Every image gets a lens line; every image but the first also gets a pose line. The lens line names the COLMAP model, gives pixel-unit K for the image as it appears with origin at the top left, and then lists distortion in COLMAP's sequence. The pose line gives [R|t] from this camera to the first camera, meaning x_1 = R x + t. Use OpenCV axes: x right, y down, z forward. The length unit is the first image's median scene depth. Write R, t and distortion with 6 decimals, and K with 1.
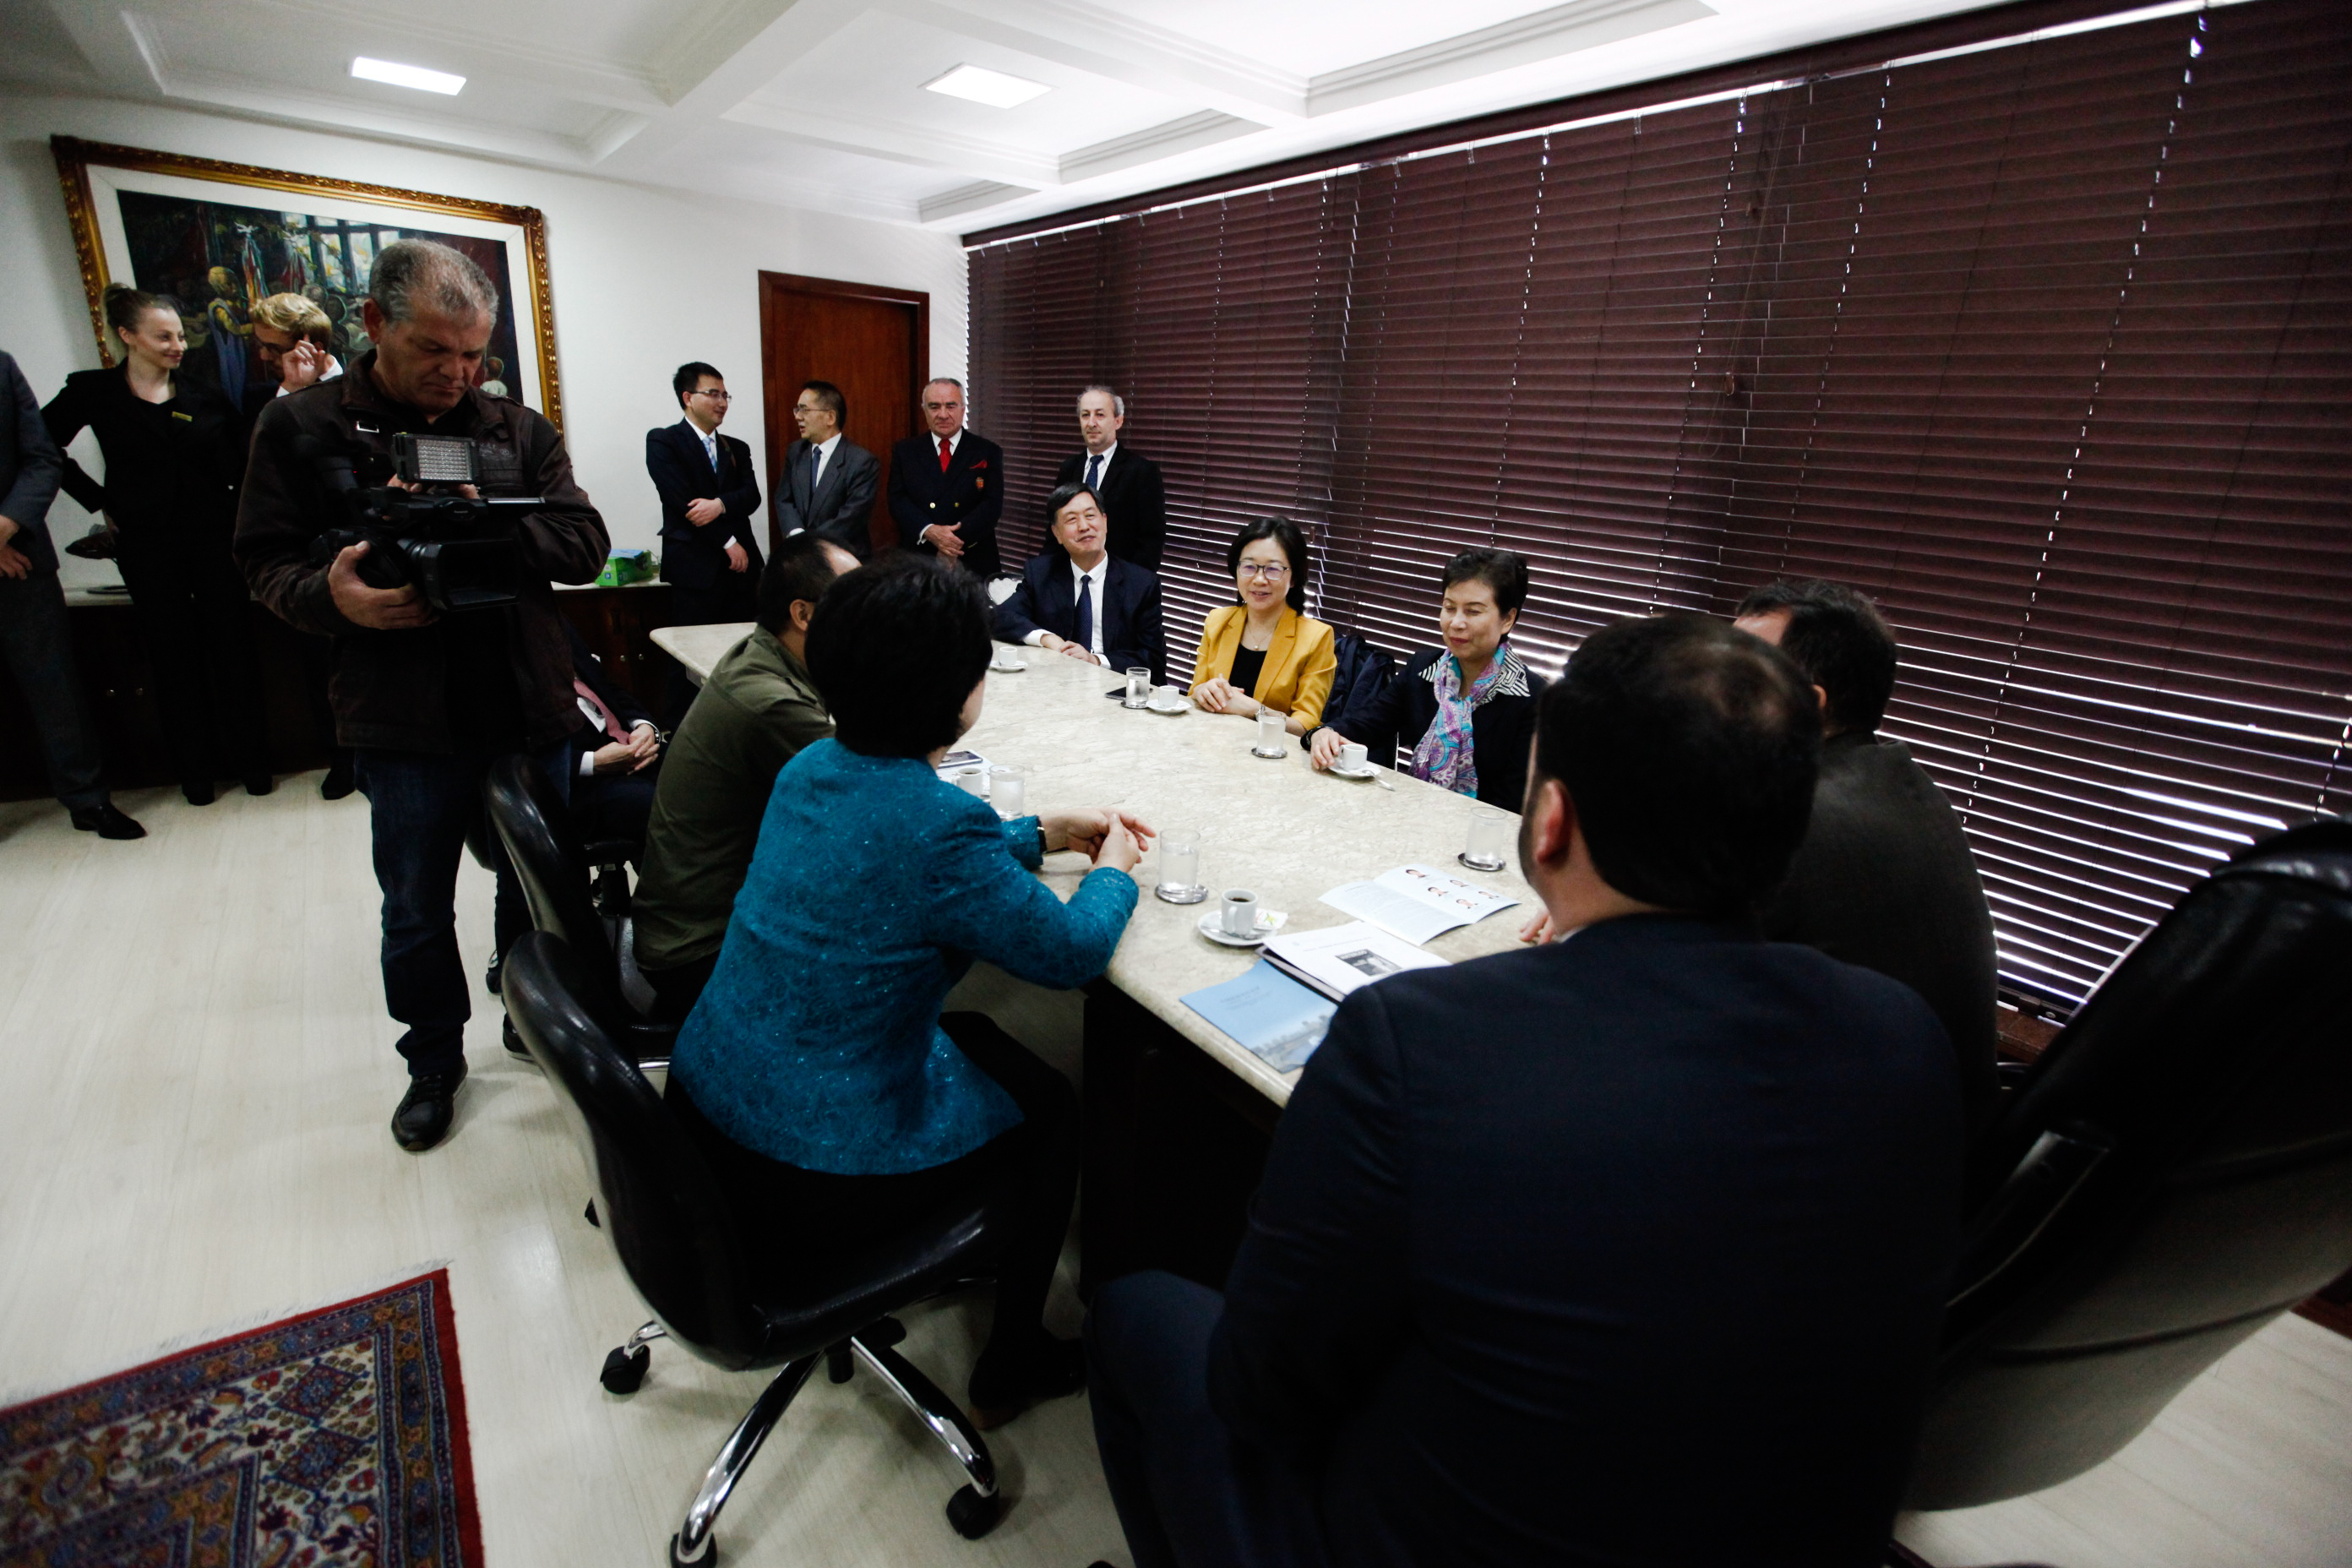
lens RADIAL K [[1079.7, 0, 1176.0], [0, 1079.7, 784.0], [0, 0, 1]] dist [-0.042679, 0.010826]
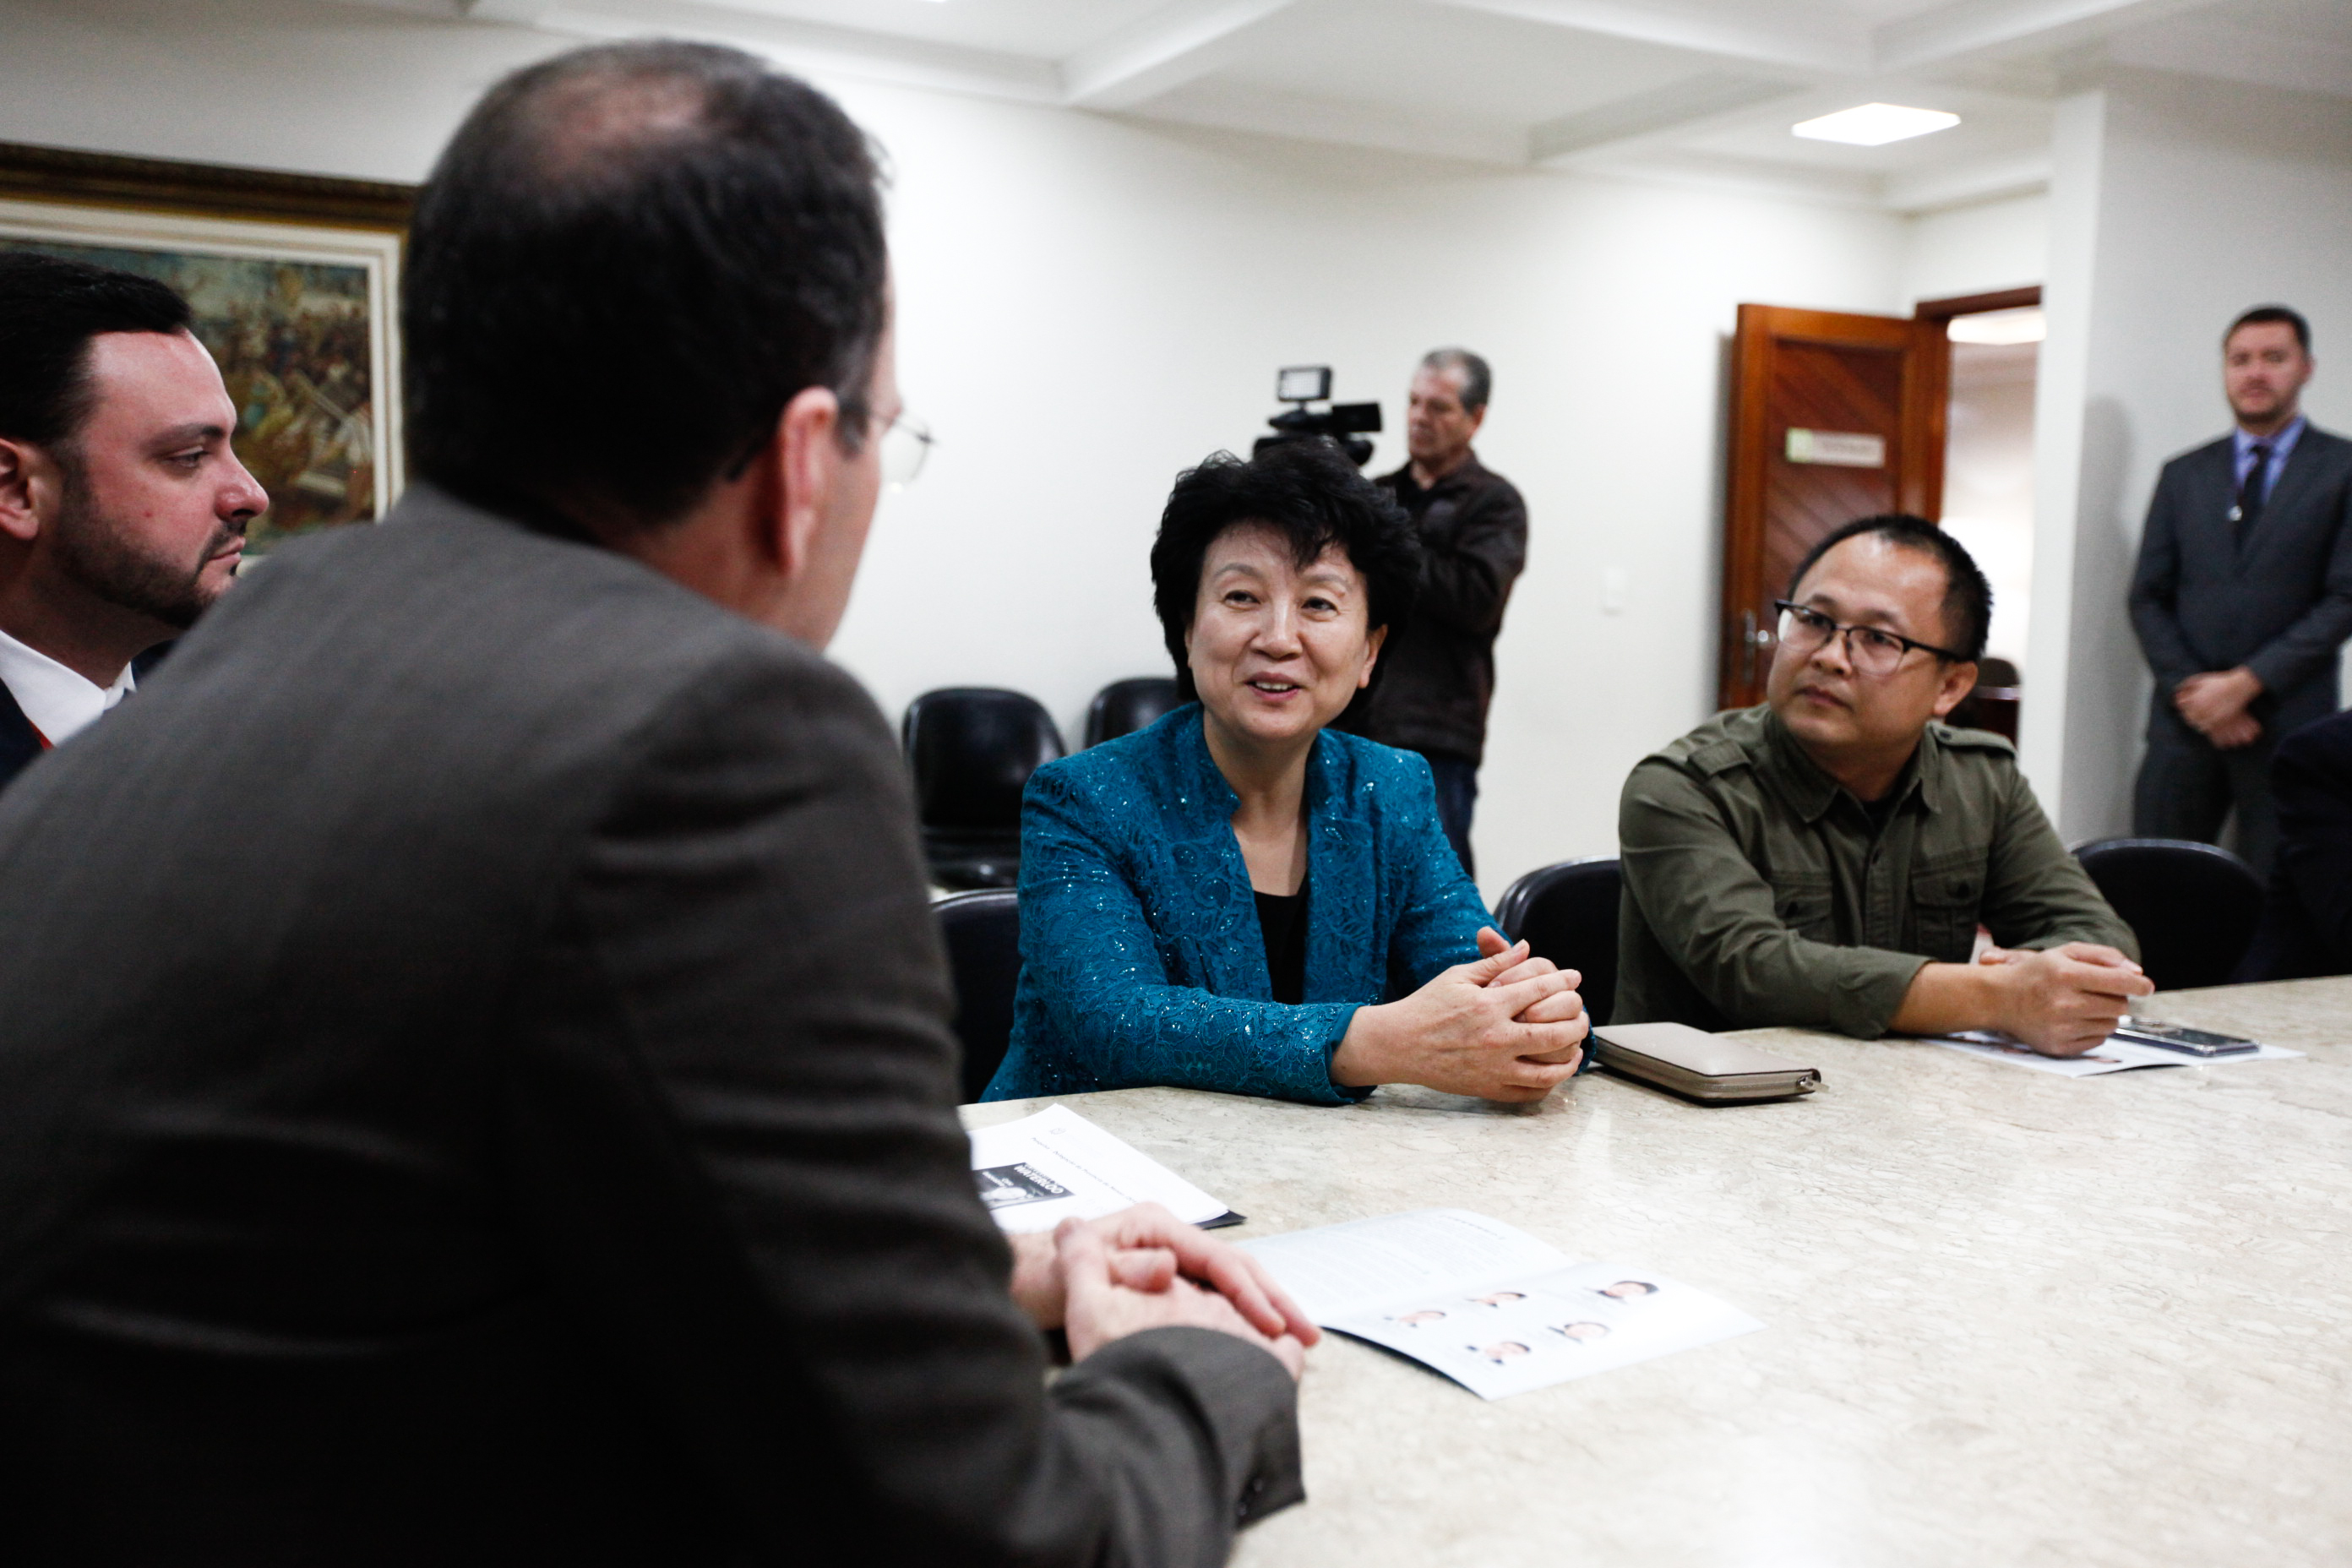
lens RADIAL K [[2222.5, 0, 1173.5], [0, 2222.5, 795.8], [0, 0, 1]] dist [0.003718, 0.115248]
pose [[-0.161463, 0.016601, -0.986739, 0.457558], [-0.320194, 0.944887, 0.068291, -0.030256], [0.933491, 0.326975, -0.147249, 0.476379]]
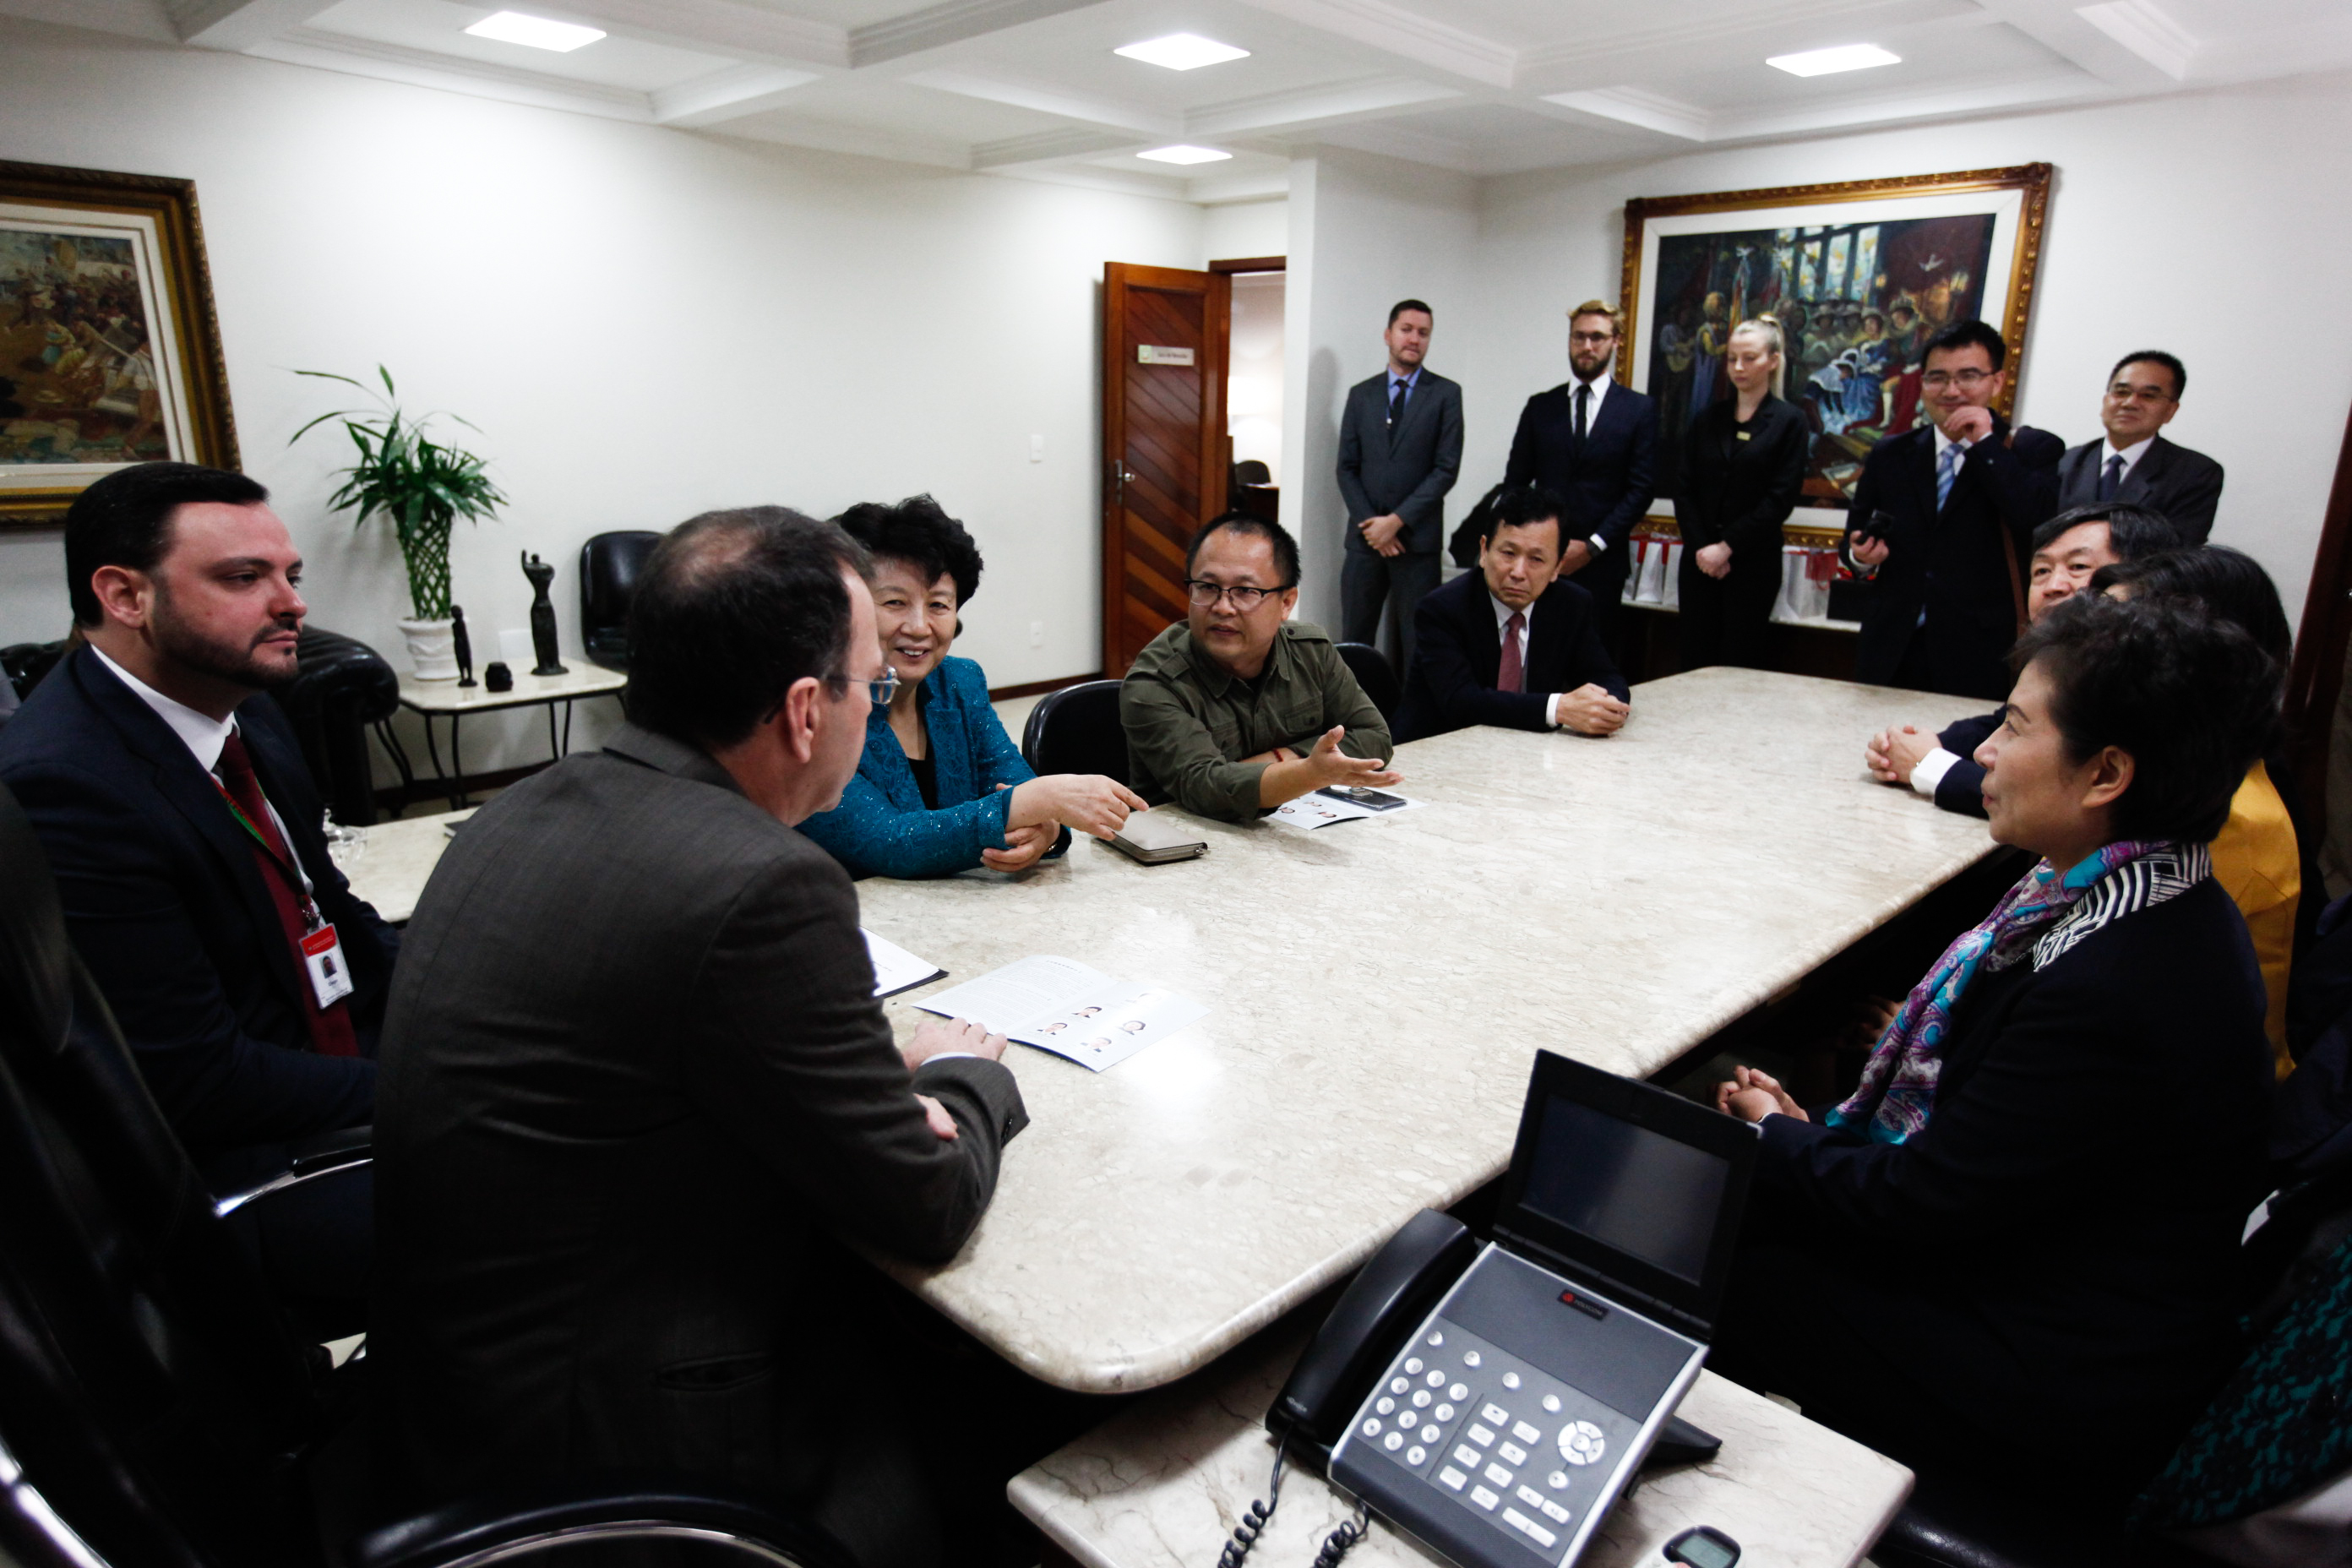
lens RADIAL K [[1455.1, 0, 1176.0], [0, 1455.1, 784.0], [0, 0, 1]] dist [-0.055756, 0.060991]
pose [[0.141179, 0.189928, -0.971595, 0.551714], [-0.300936, 0.943215, 0.140652, -0.090986], [0.943136, 0.272530, 0.190318, 0.417312]]
